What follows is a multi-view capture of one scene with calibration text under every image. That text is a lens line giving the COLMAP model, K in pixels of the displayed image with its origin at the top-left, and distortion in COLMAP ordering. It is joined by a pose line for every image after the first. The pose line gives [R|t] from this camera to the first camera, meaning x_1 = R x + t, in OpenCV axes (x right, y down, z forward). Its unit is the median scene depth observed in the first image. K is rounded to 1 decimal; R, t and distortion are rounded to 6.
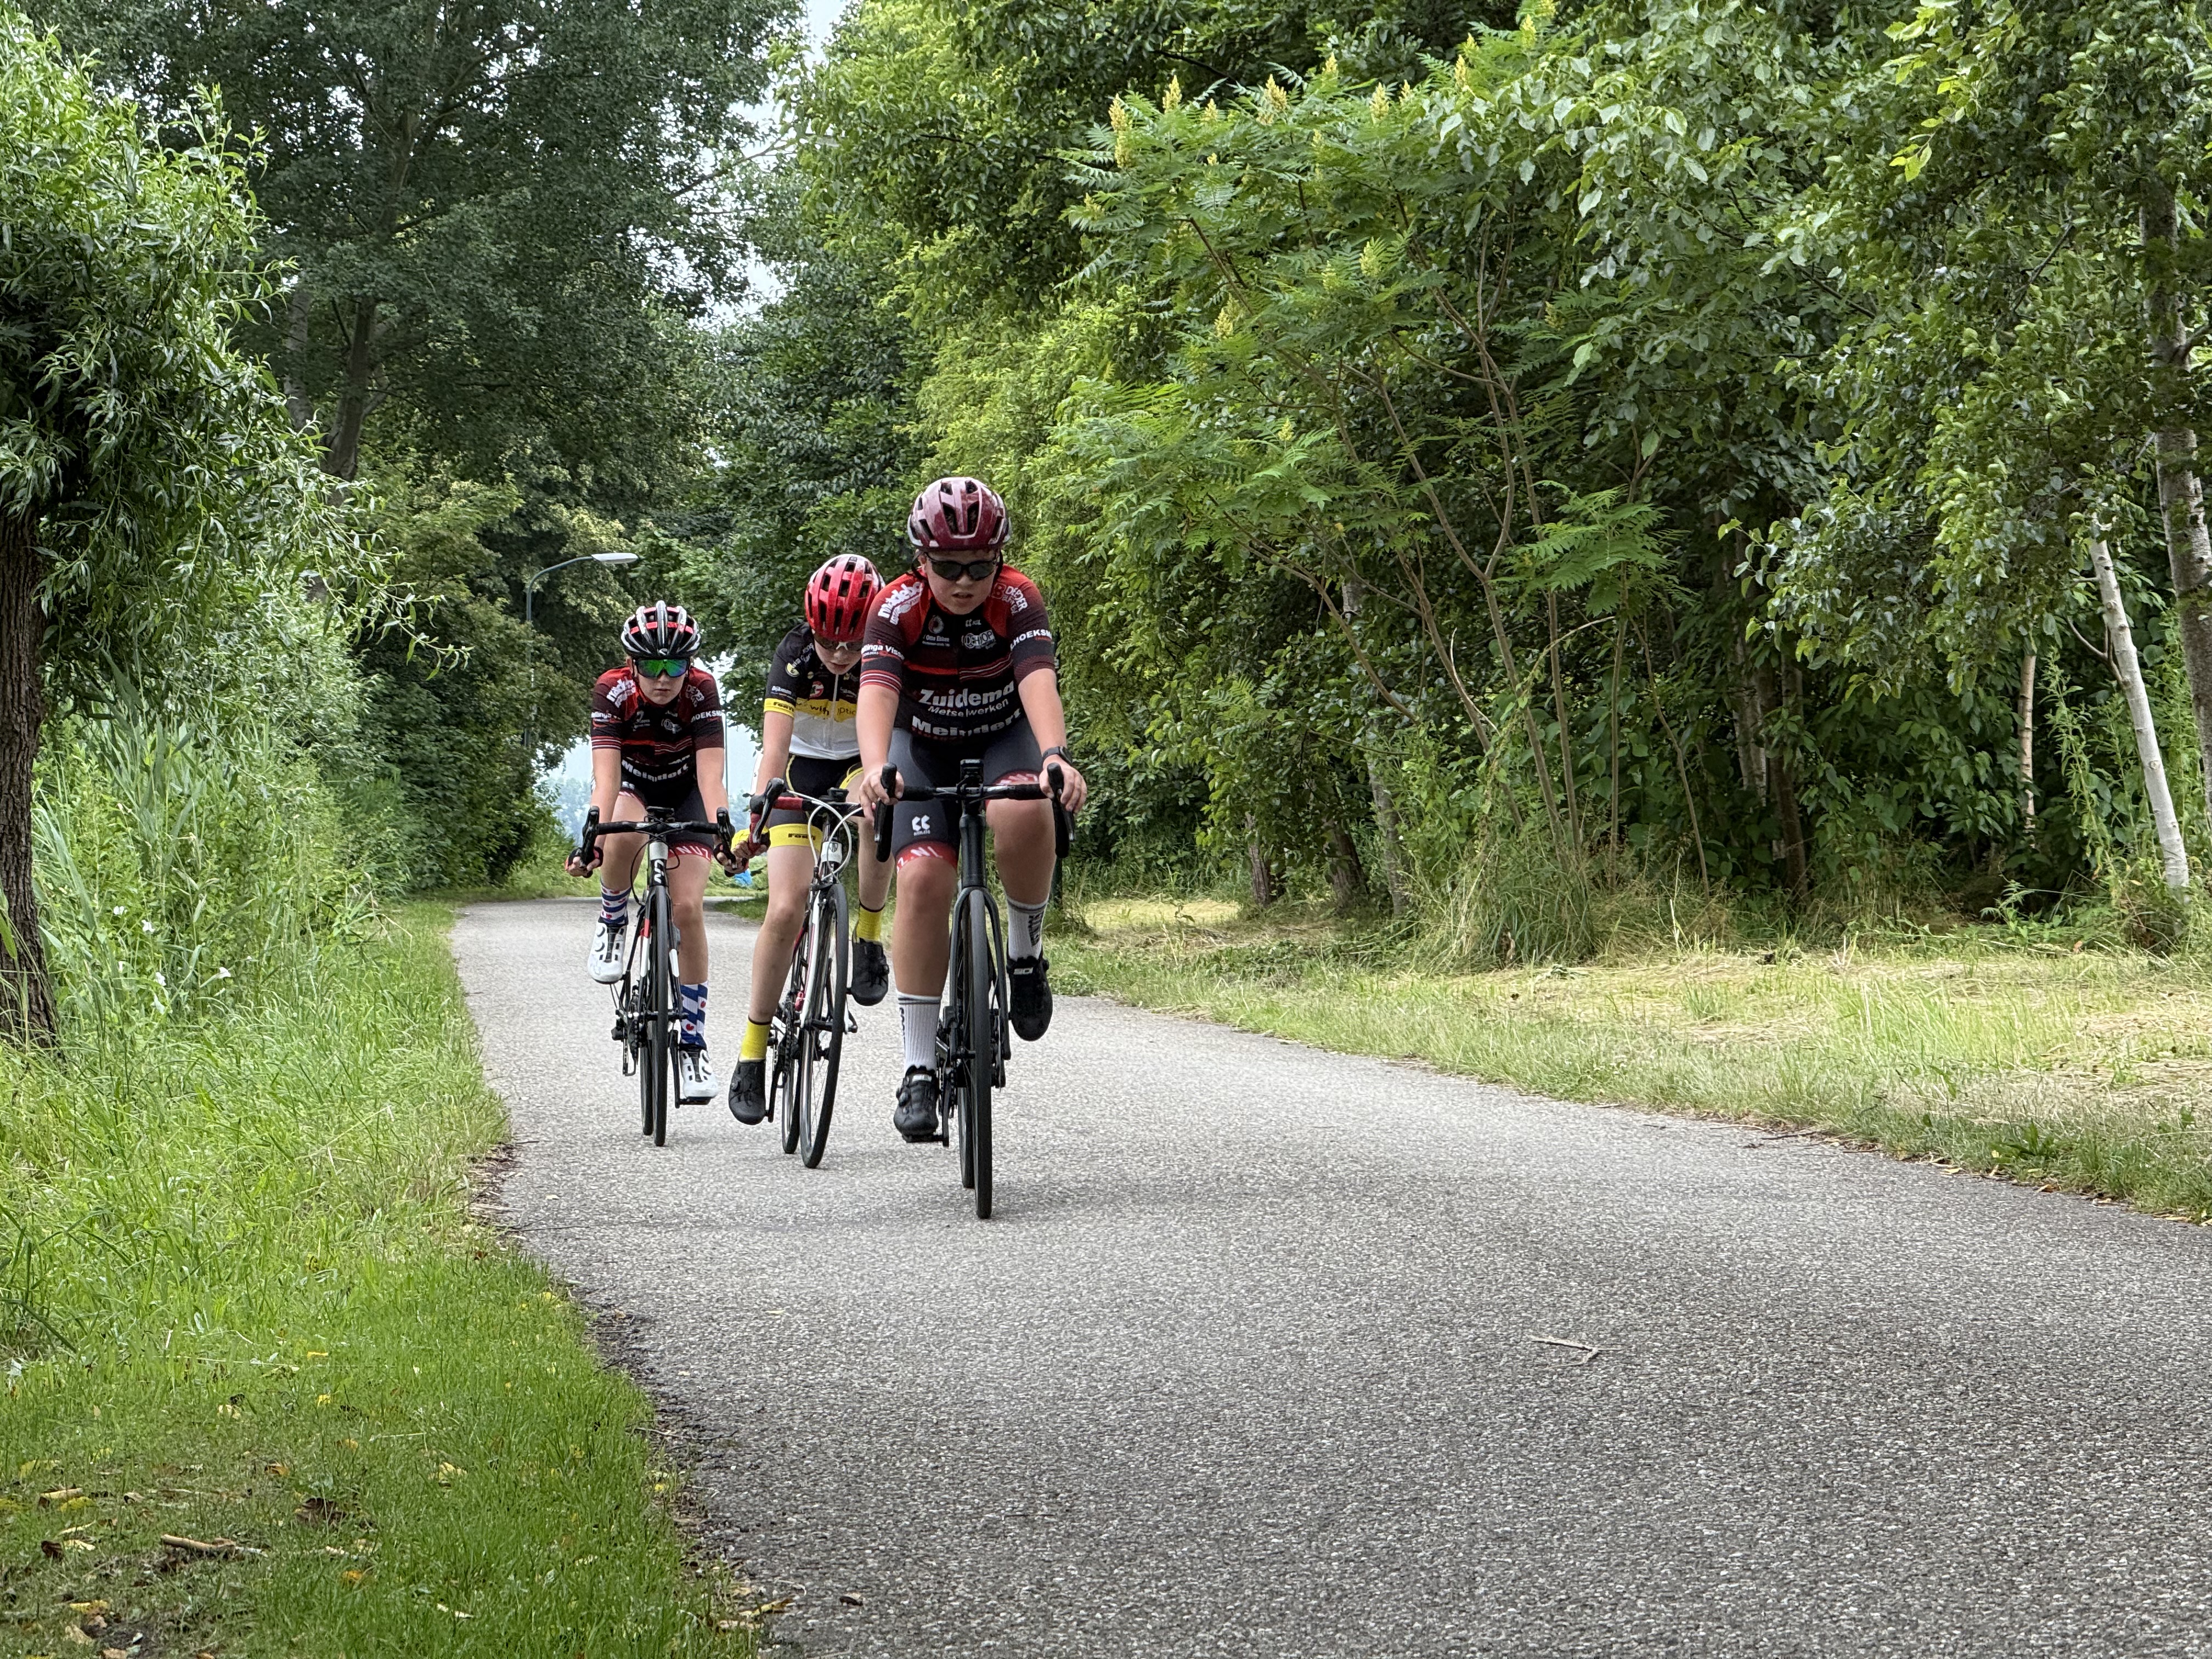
lens RADIAL K [[7639.8, 0, 1135.4], [0, 7639.8, 681.7], [0, 0, 1]] dist [0.222298, 0.000000]
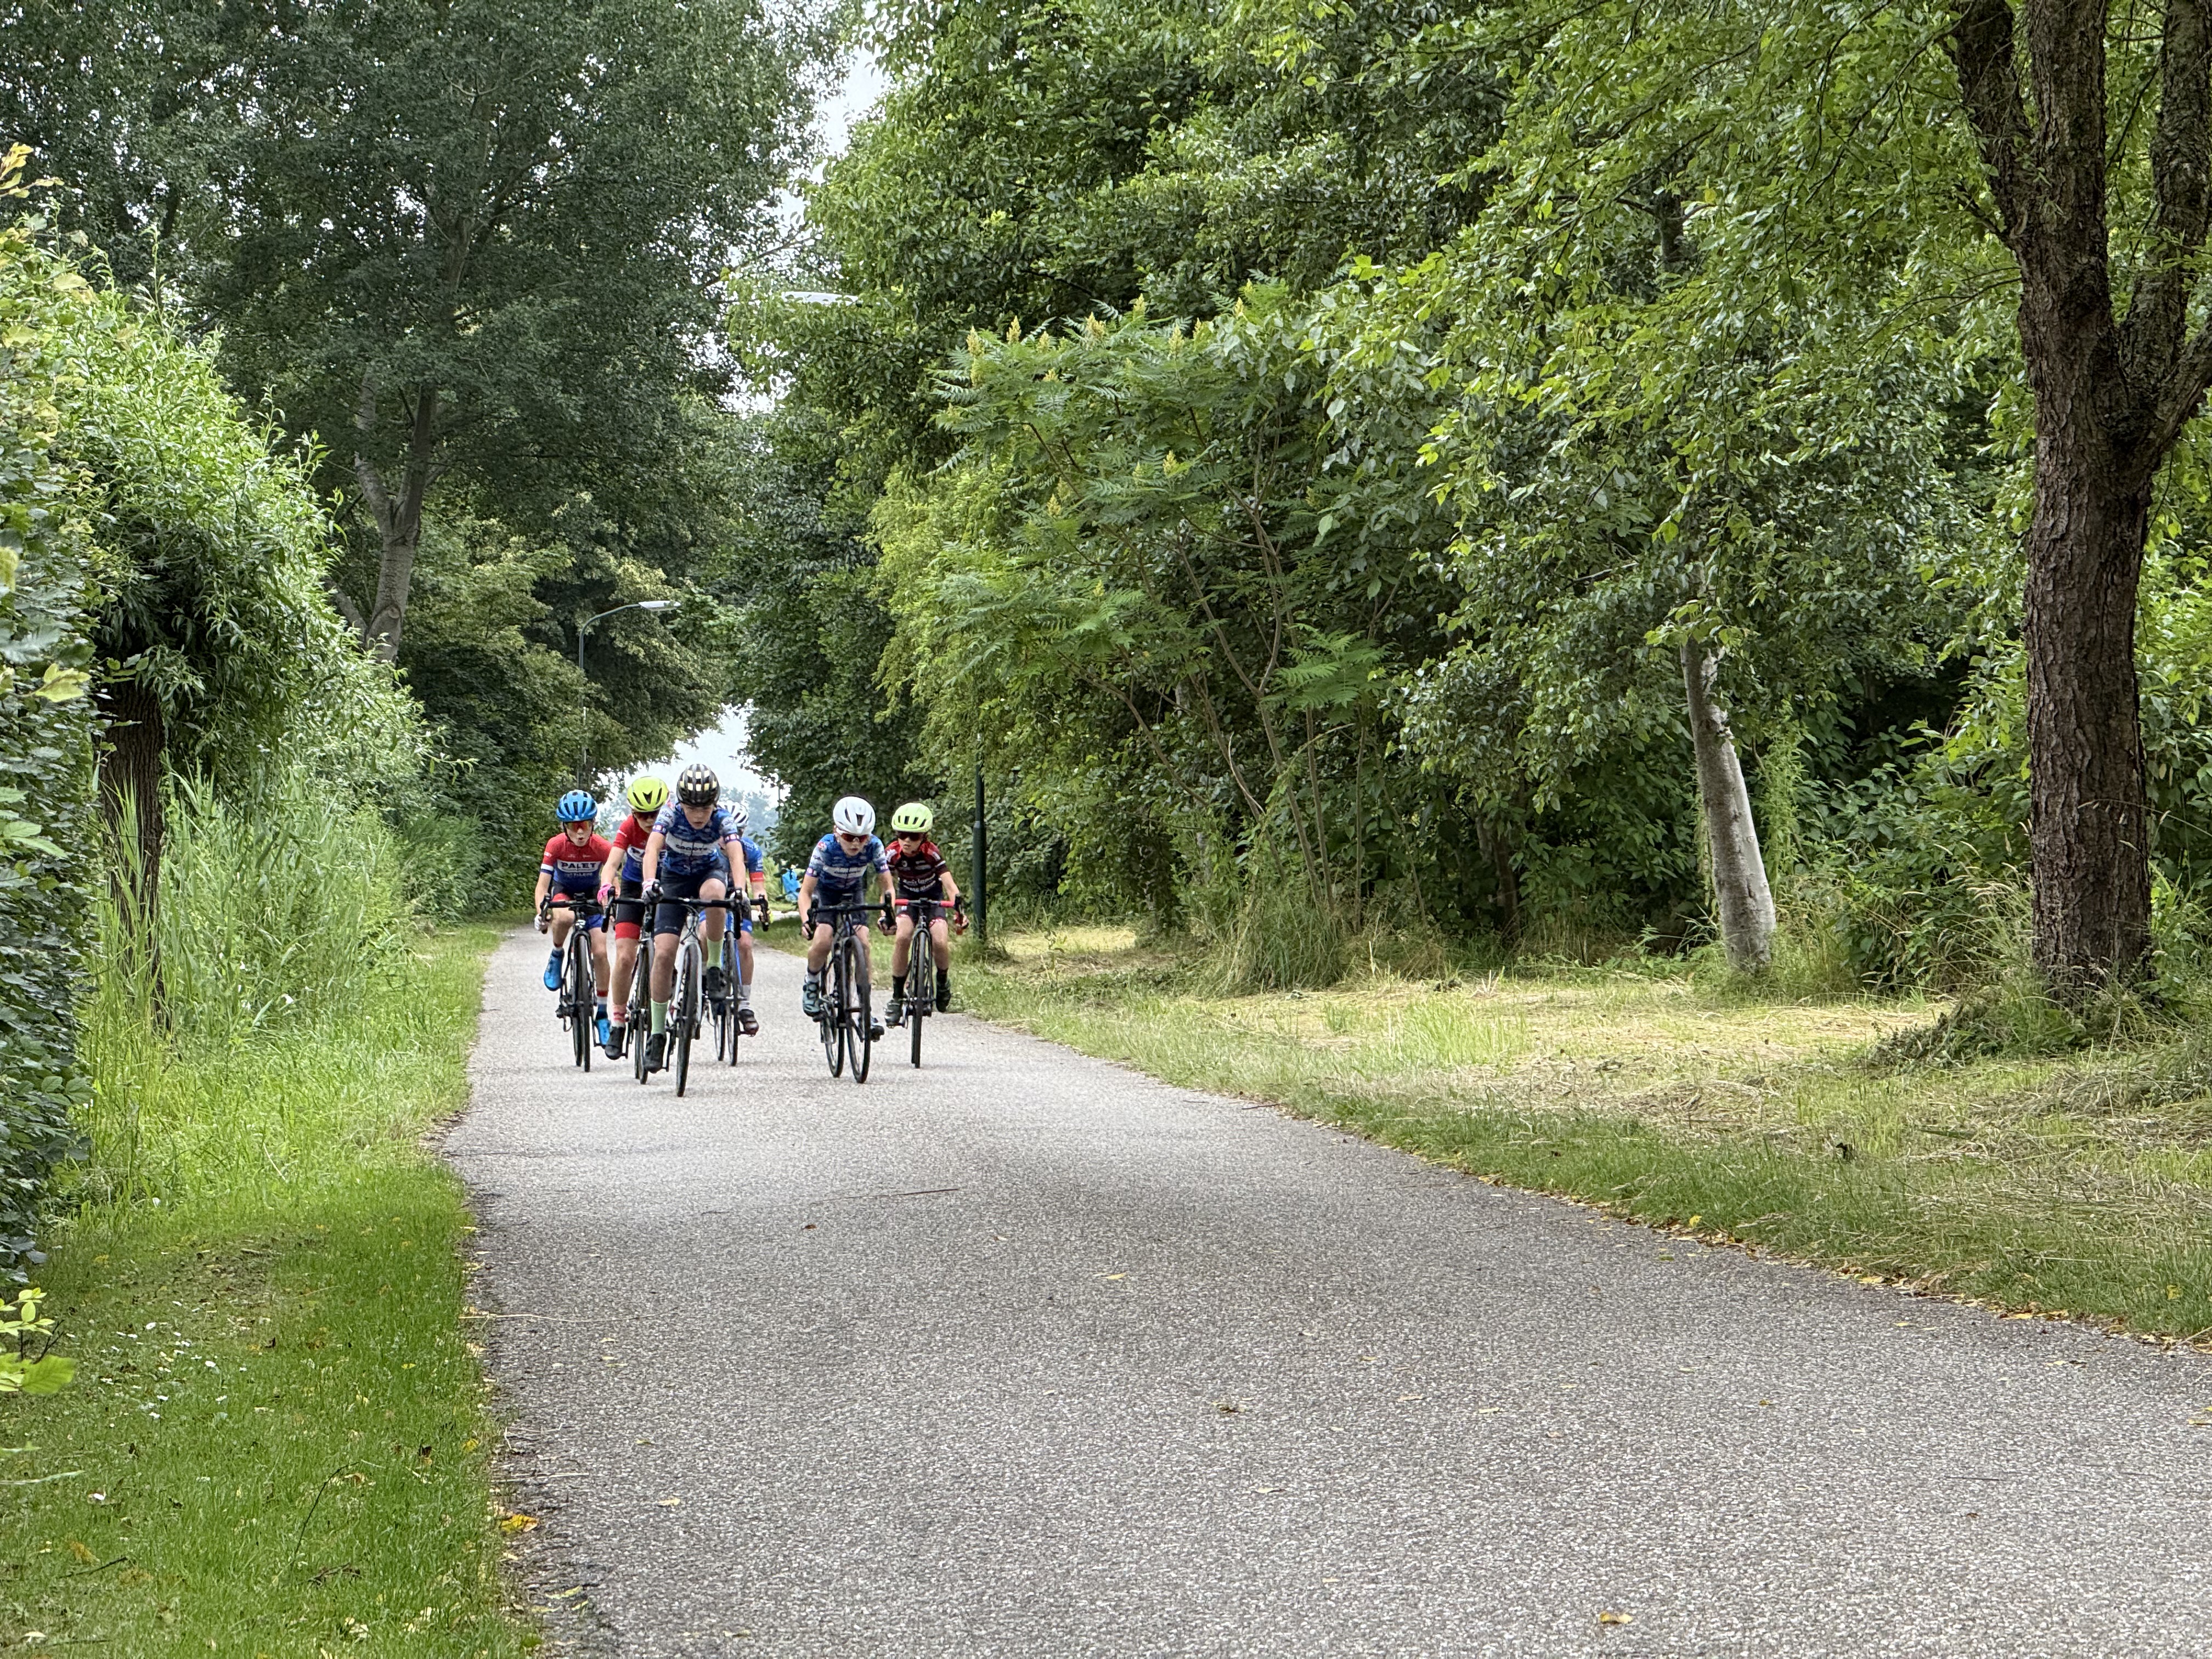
lens RADIAL K [[7639.8, 0, 1094.0], [0, 7639.8, 762.2], [0, 0, 1]] dist [0.222298, 0.000000]
pose [[0.999869, -0.000241, -0.016182, 0.033906], [0.000396, 0.999955, 0.009526, -0.012405], [0.016179, -0.009531, 0.999824, -0.265327]]
